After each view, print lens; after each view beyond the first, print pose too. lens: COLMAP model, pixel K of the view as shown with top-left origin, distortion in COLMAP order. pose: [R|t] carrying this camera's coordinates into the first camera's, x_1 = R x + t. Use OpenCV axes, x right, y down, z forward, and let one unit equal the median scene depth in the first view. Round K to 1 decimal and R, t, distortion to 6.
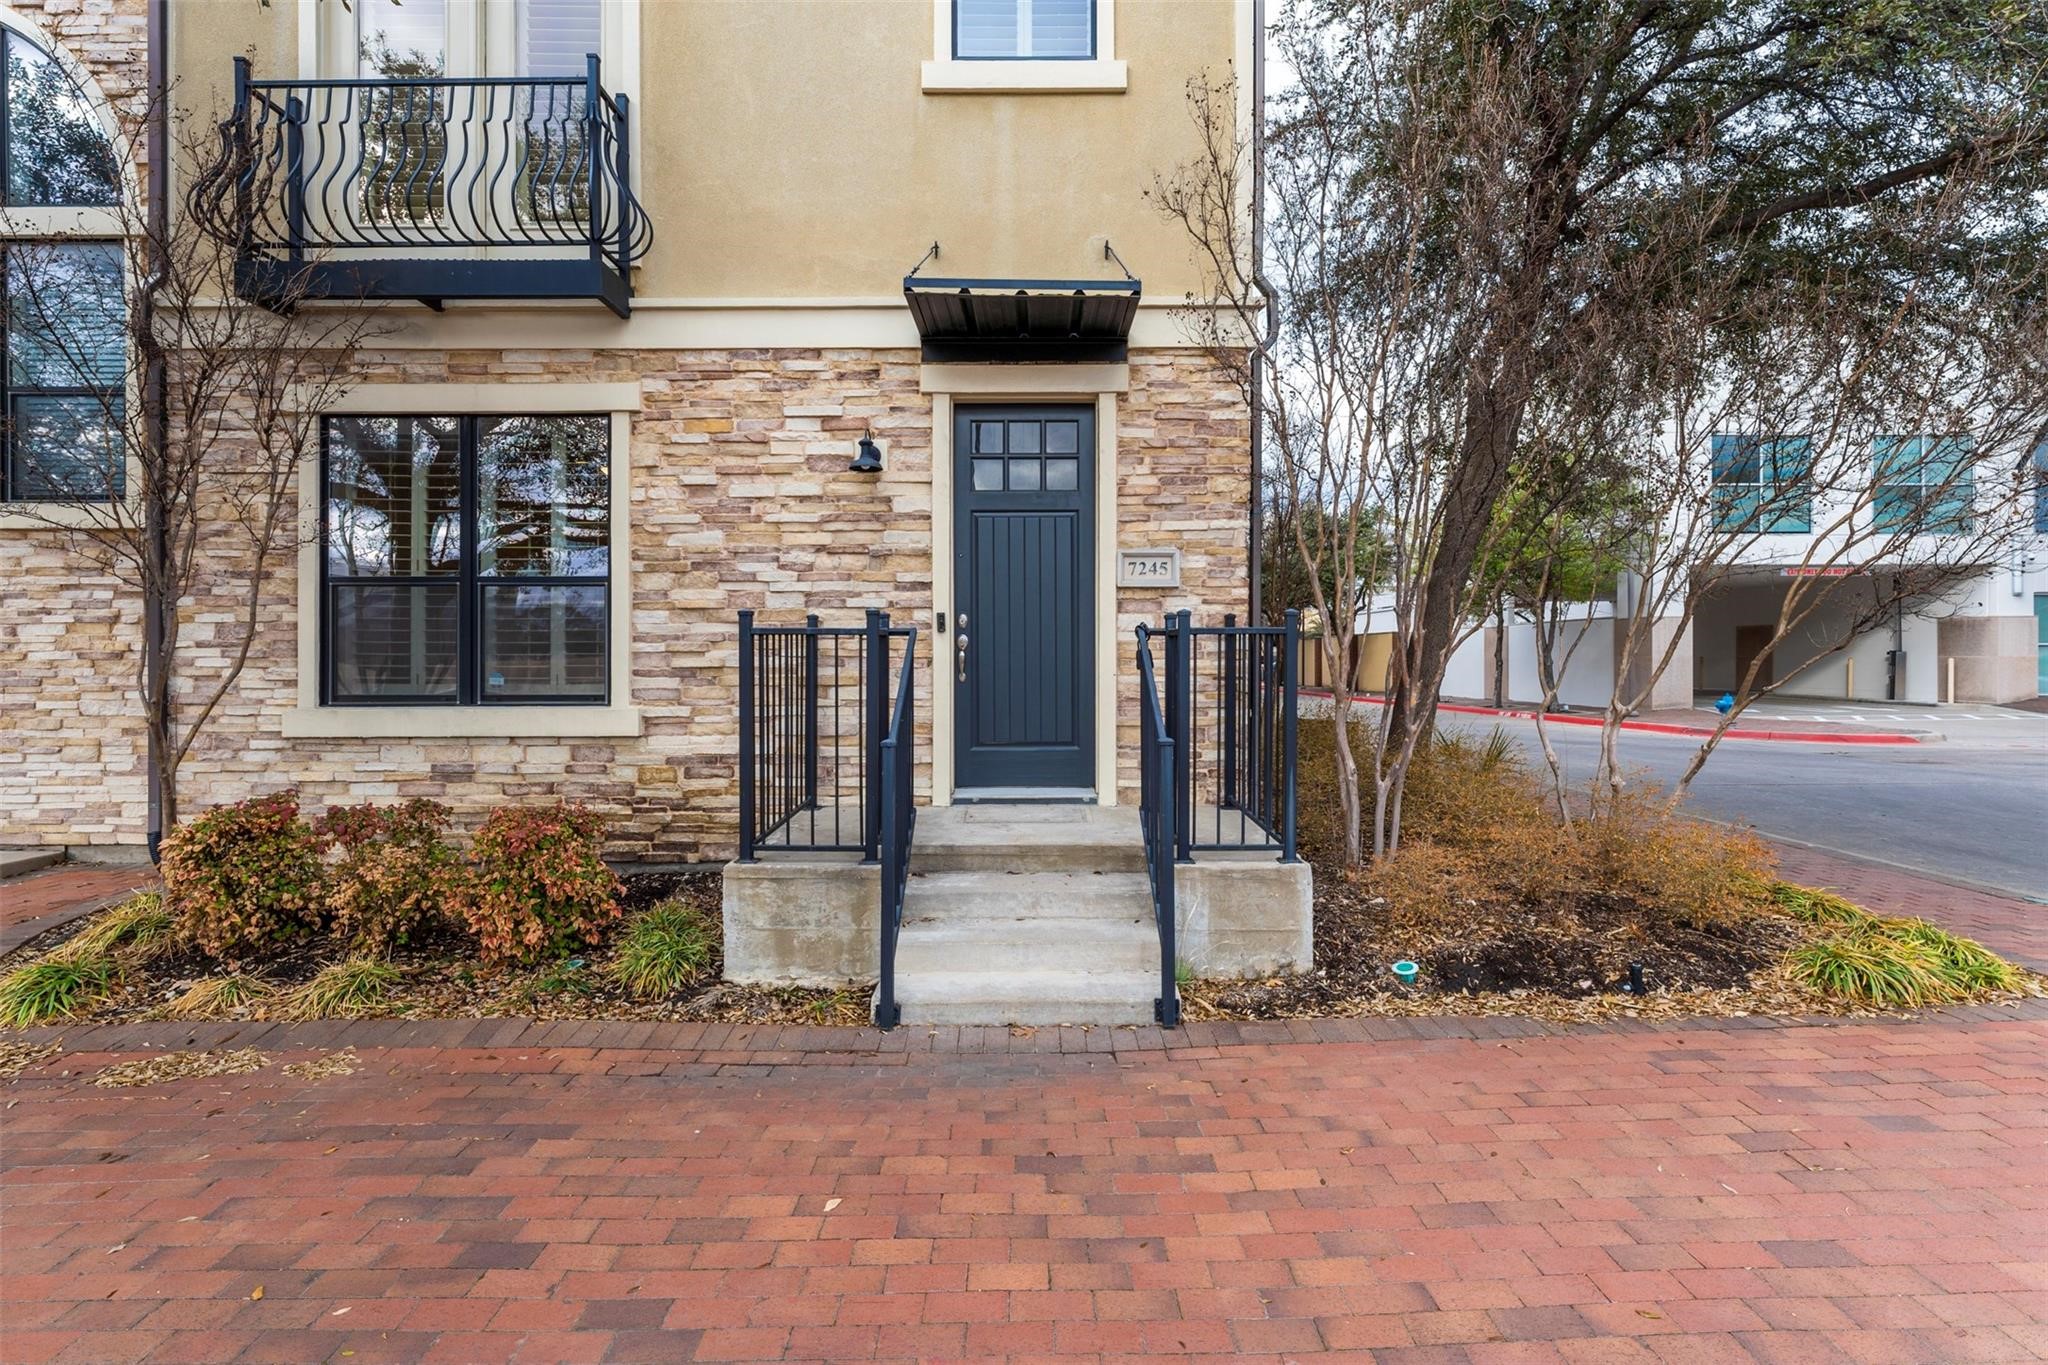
lens RADIAL K [[933.5, 0, 1025.4], [0, 933.5, 673.9], [0, 0, 1]] dist [0.003297, -0.000871]
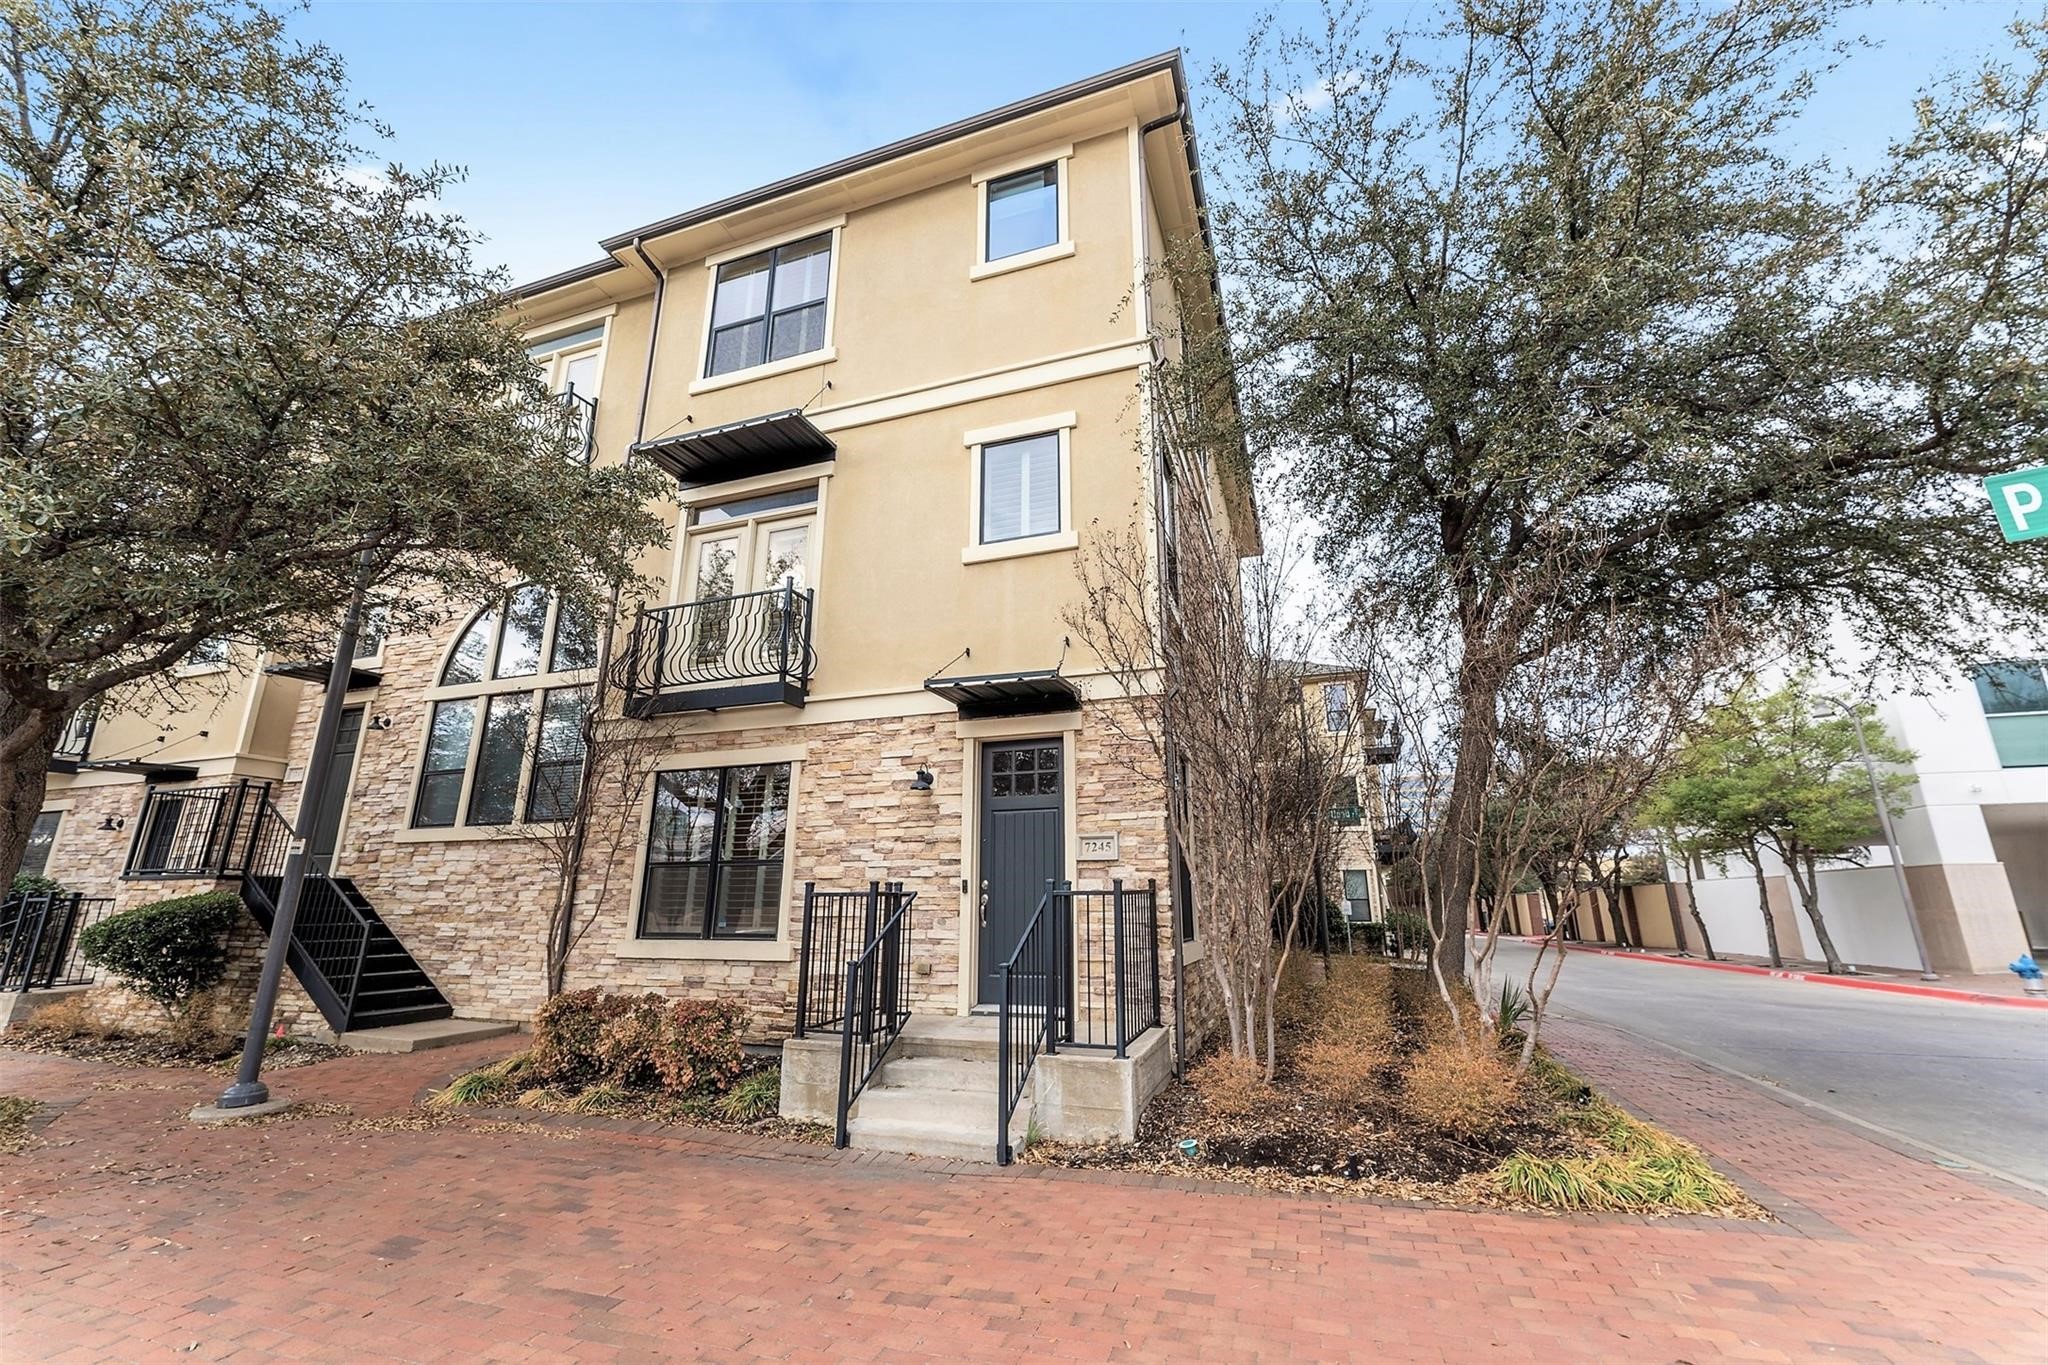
lens RADIAL K [[835.7, 0, 1021.8], [0, 835.7, 683.6], [0, 0, 1]] dist [0.001084, 0.000471]
pose [[0.940001, -0.087629, -0.329727, 0.482848], [-0.007275, 0.961084, -0.276159, 0.002698], [0.341095, 0.261989, 0.902782, -0.284981]]
